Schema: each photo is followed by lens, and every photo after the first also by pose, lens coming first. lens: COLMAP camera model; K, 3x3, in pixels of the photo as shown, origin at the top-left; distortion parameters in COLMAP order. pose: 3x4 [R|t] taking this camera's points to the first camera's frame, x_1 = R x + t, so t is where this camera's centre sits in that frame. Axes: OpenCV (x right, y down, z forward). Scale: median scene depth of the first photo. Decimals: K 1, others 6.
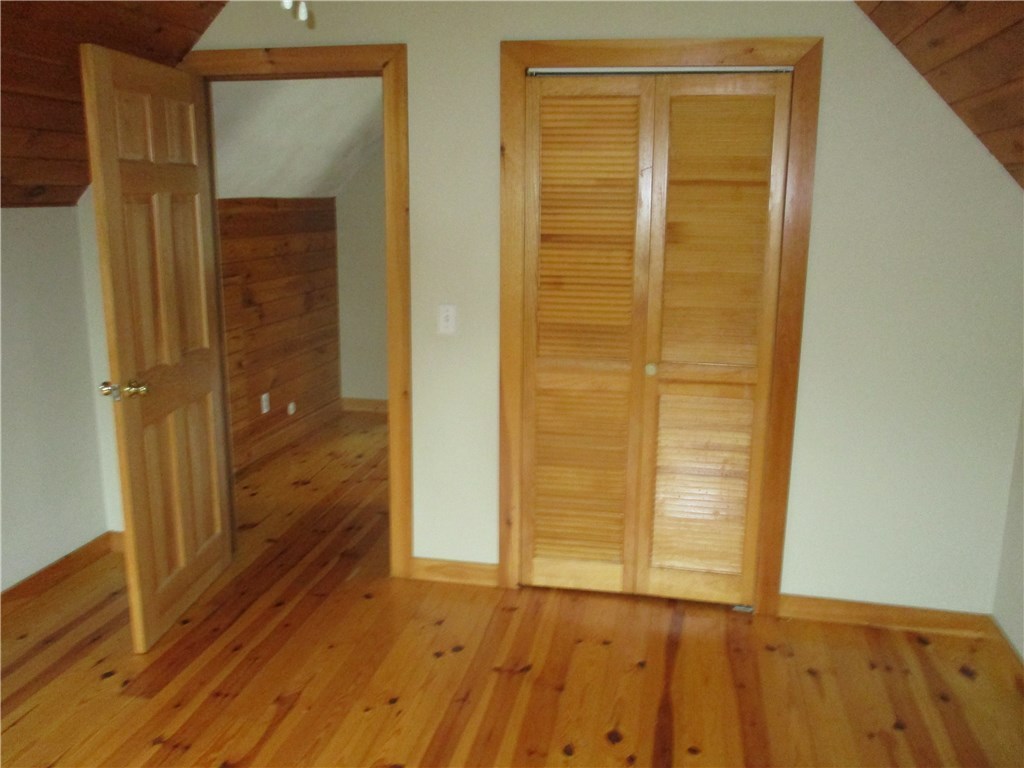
lens RADIAL K [[856.3, 0, 517.5], [0, 856.3, 378.5], [0, 0, 1]] dist [-0.021363, 0.006935]
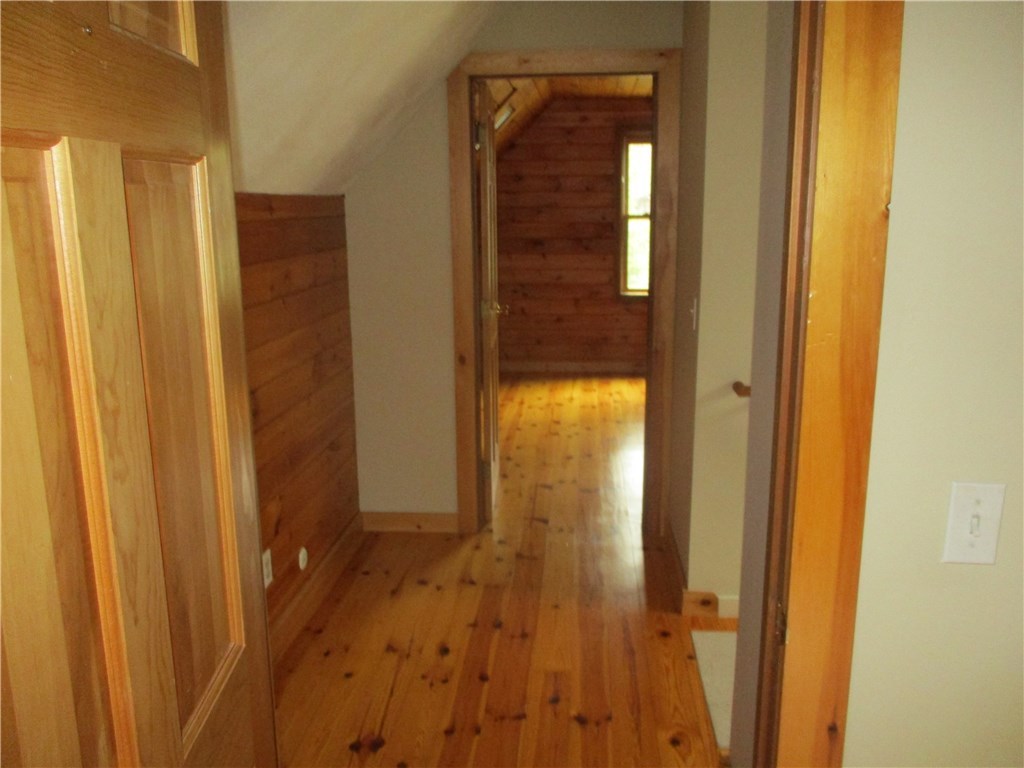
lens RADIAL K [[856.3, 0, 517.5], [0, 856.3, 378.5], [0, 0, 1]] dist [-0.021363, 0.006935]
pose [[0.993036, -0.046783, 0.108128, -0.232118], [0.047464, 0.998866, -0.003726, -0.102131], [-0.107831, 0.008832, 0.994130, 0.534816]]
